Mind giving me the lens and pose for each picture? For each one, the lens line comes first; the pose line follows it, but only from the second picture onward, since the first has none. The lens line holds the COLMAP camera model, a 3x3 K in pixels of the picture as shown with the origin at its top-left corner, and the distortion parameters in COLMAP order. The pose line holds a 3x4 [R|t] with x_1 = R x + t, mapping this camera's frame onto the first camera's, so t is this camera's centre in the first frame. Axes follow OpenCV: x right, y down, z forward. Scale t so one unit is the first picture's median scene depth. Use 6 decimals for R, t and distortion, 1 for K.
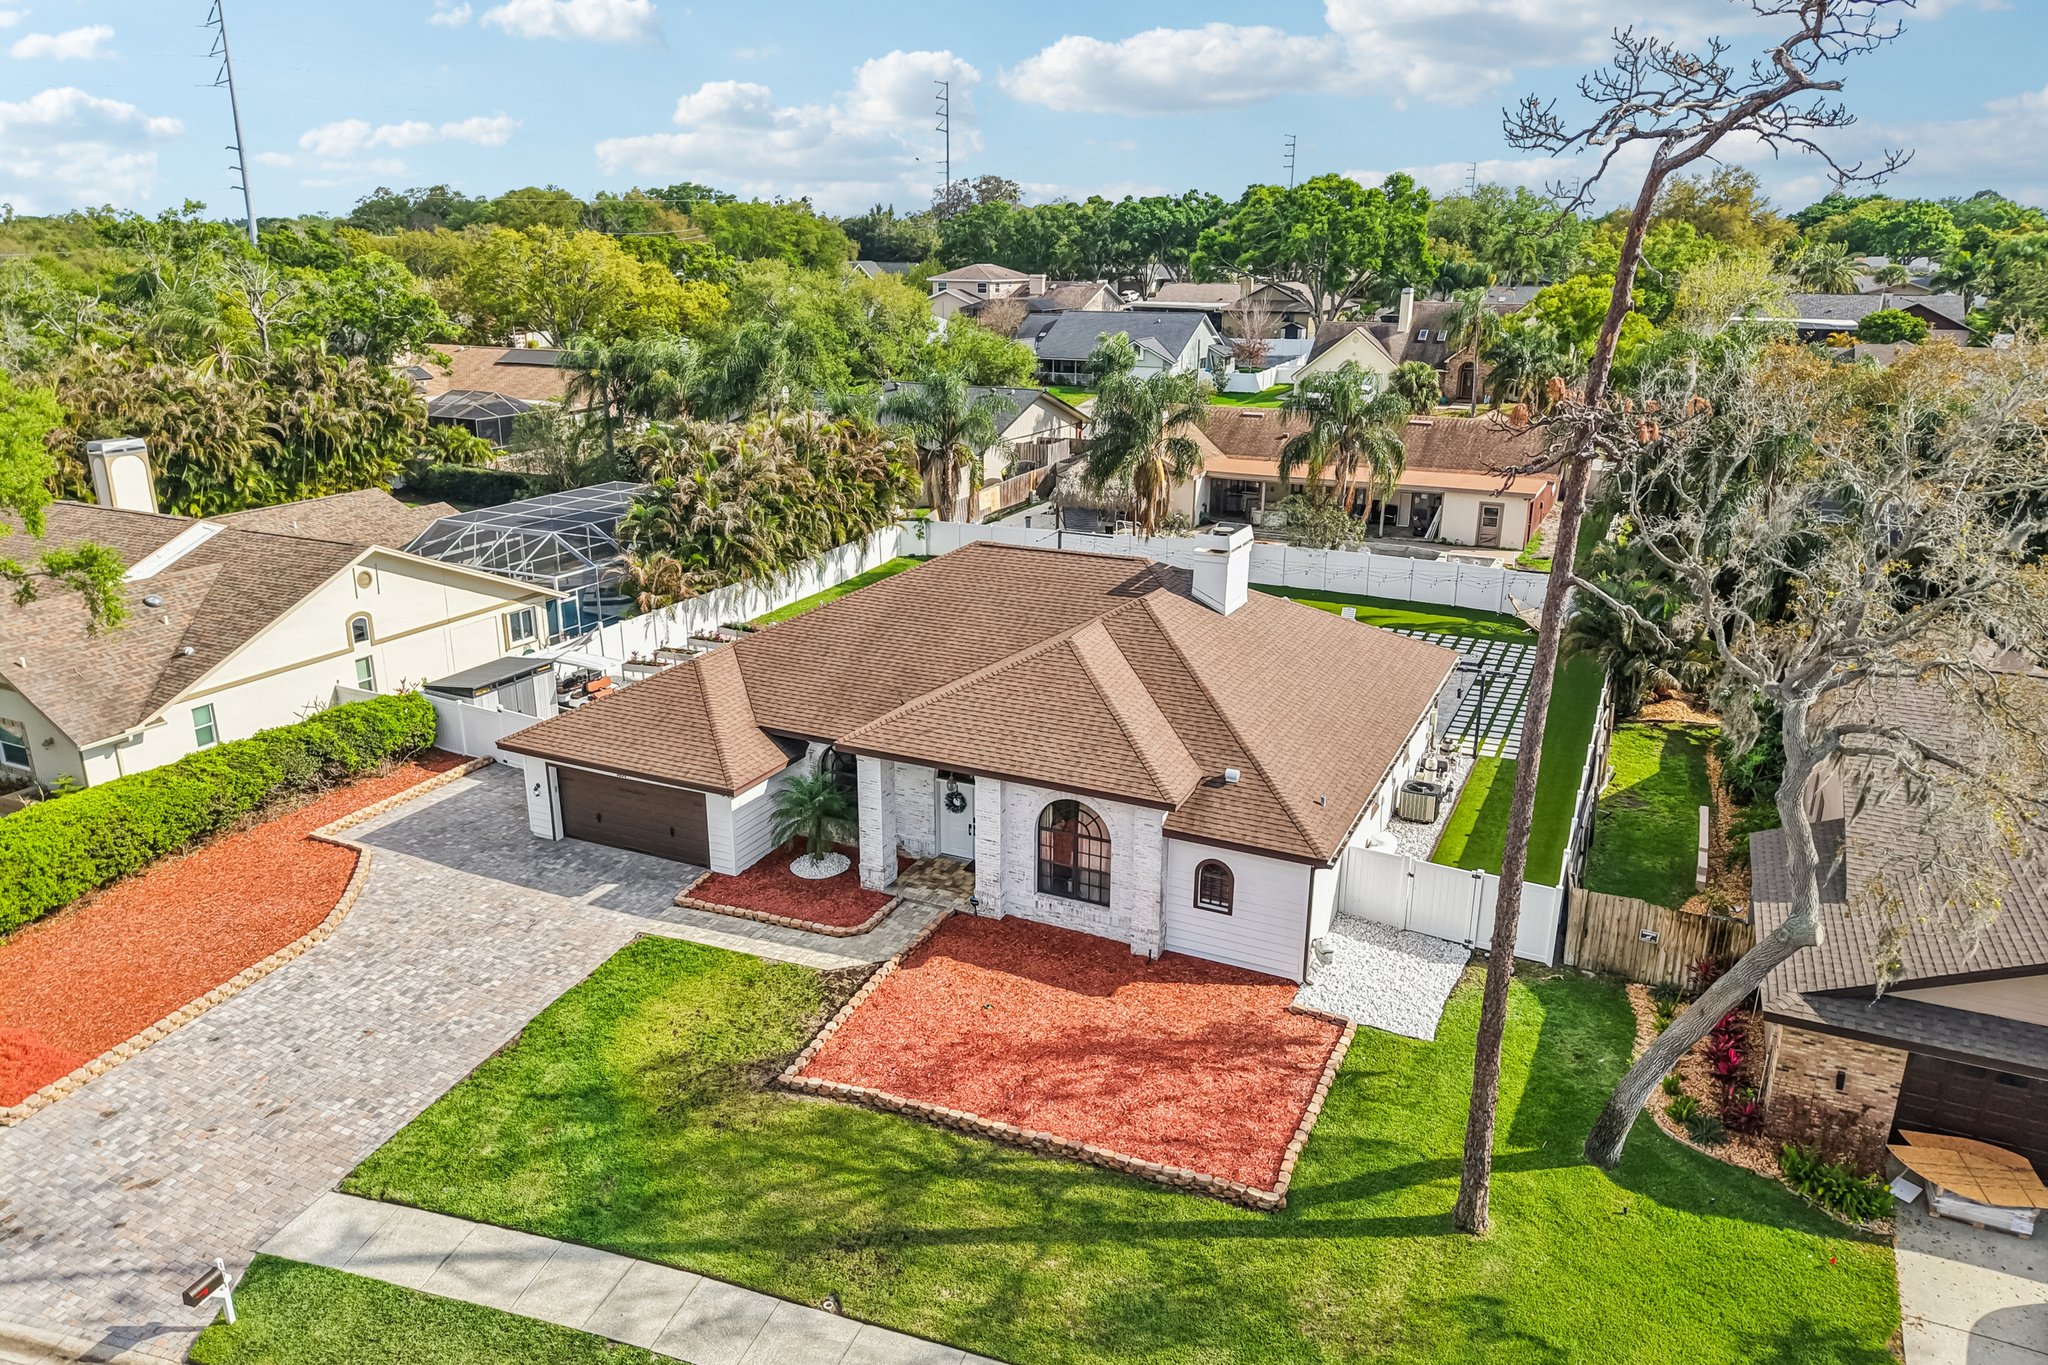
lens RADIAL K [[1400.4, 0, 1027.9], [0, 1400.4, 653.1], [0, 0, 1]] dist [0.007245, -0.000606]
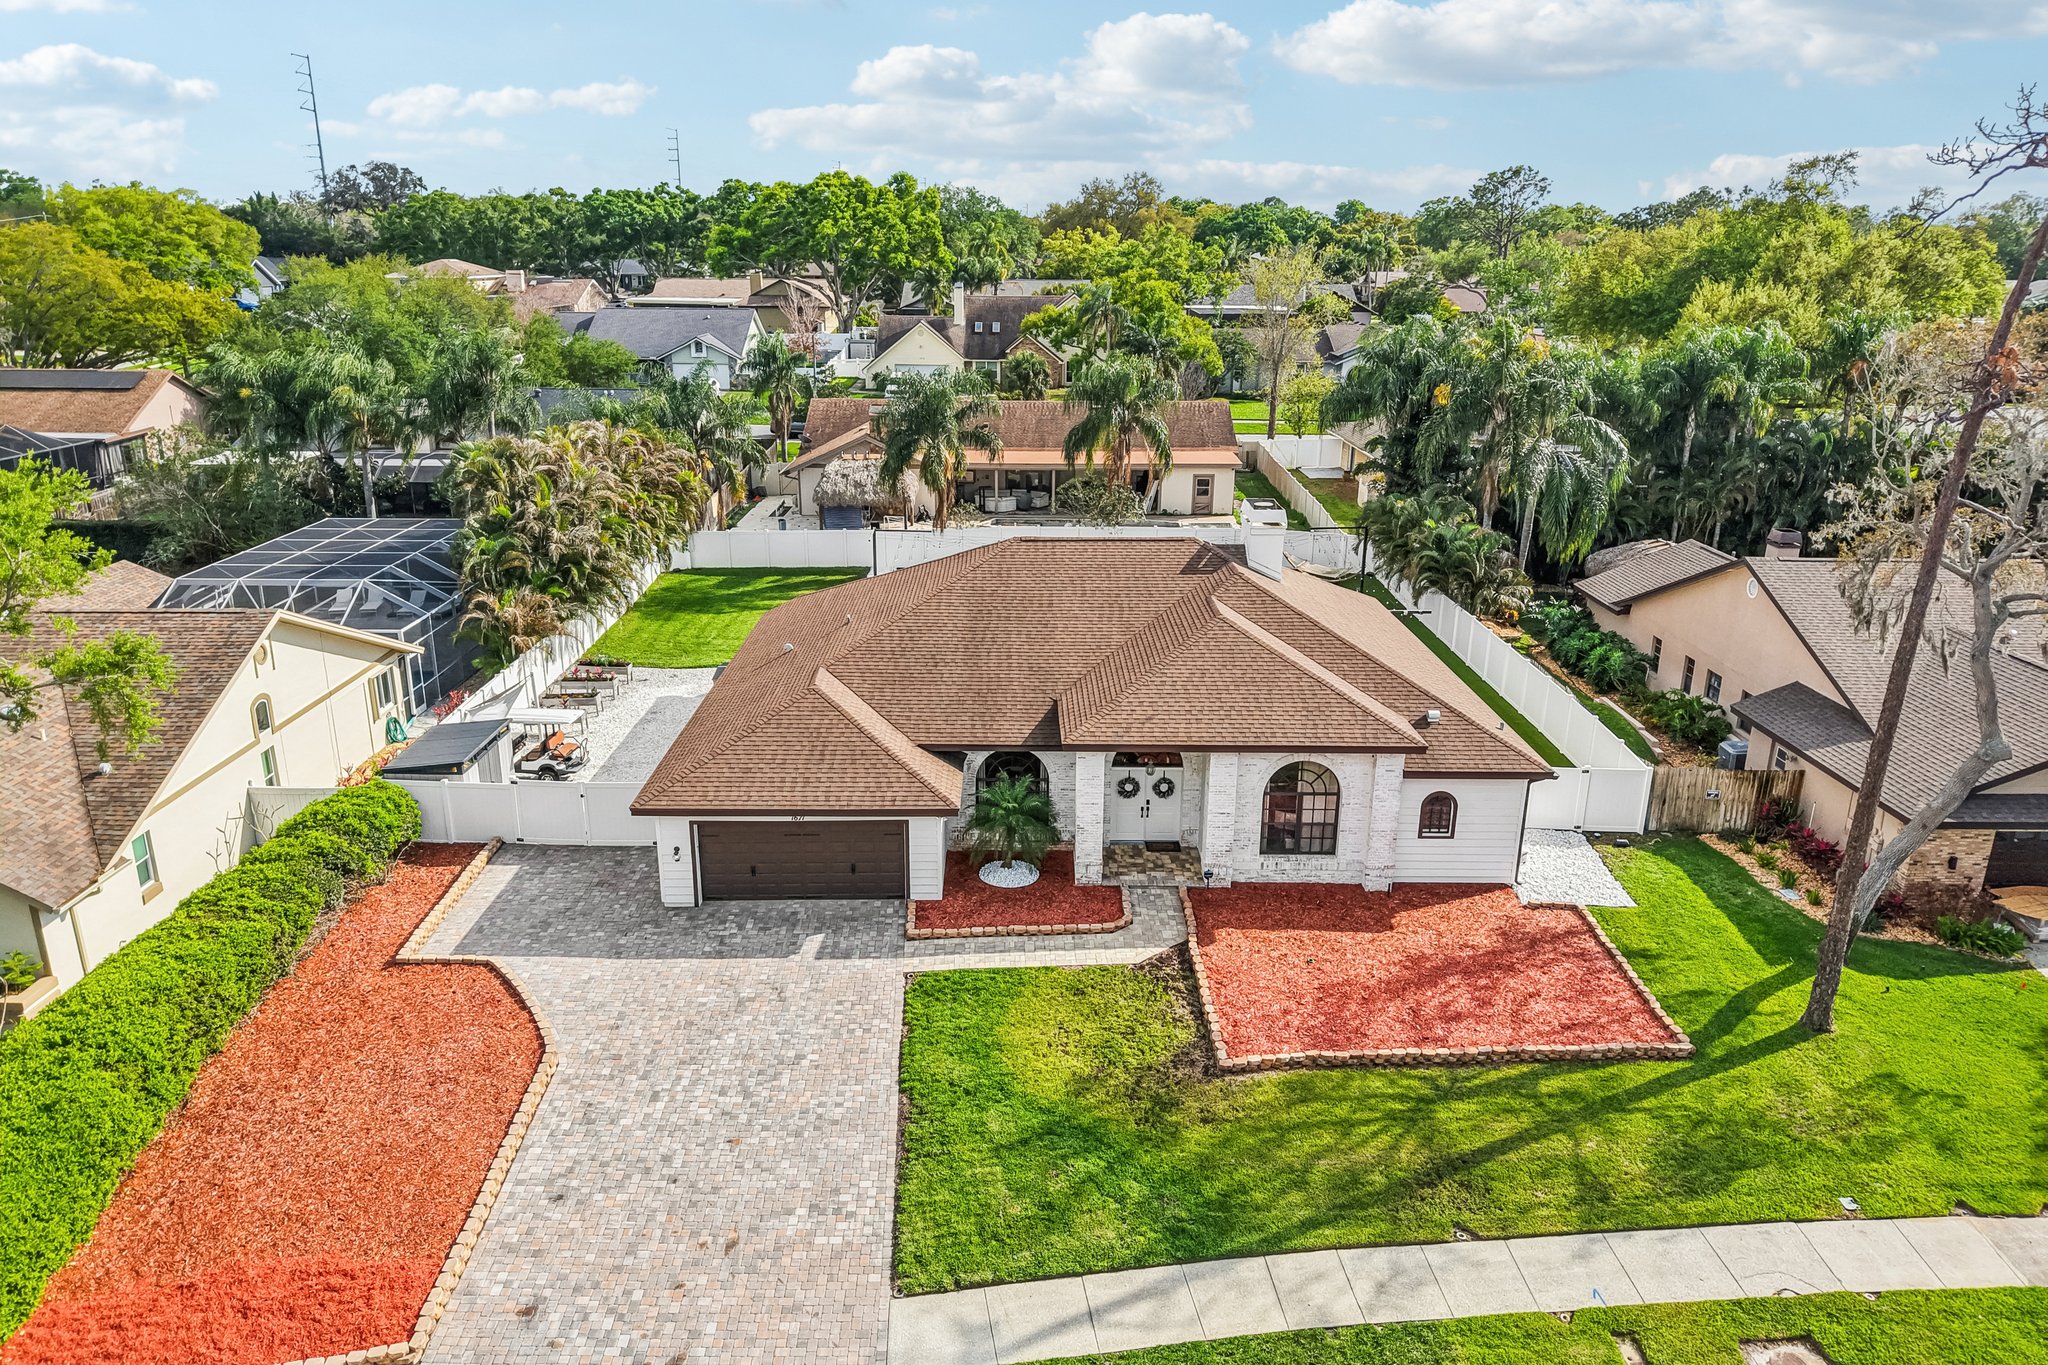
lens RADIAL K [[1377.5, 0, 1029.2], [0, 1377.5, 684.3], [0, 0, 1]] dist [0.019559, -0.017037]
pose [[0.899221, -0.131621, 0.417225, -0.603364], [0.120281, 0.991298, 0.053488, -0.035439], [-0.420634, 0.002087, 0.907228, 0.132709]]
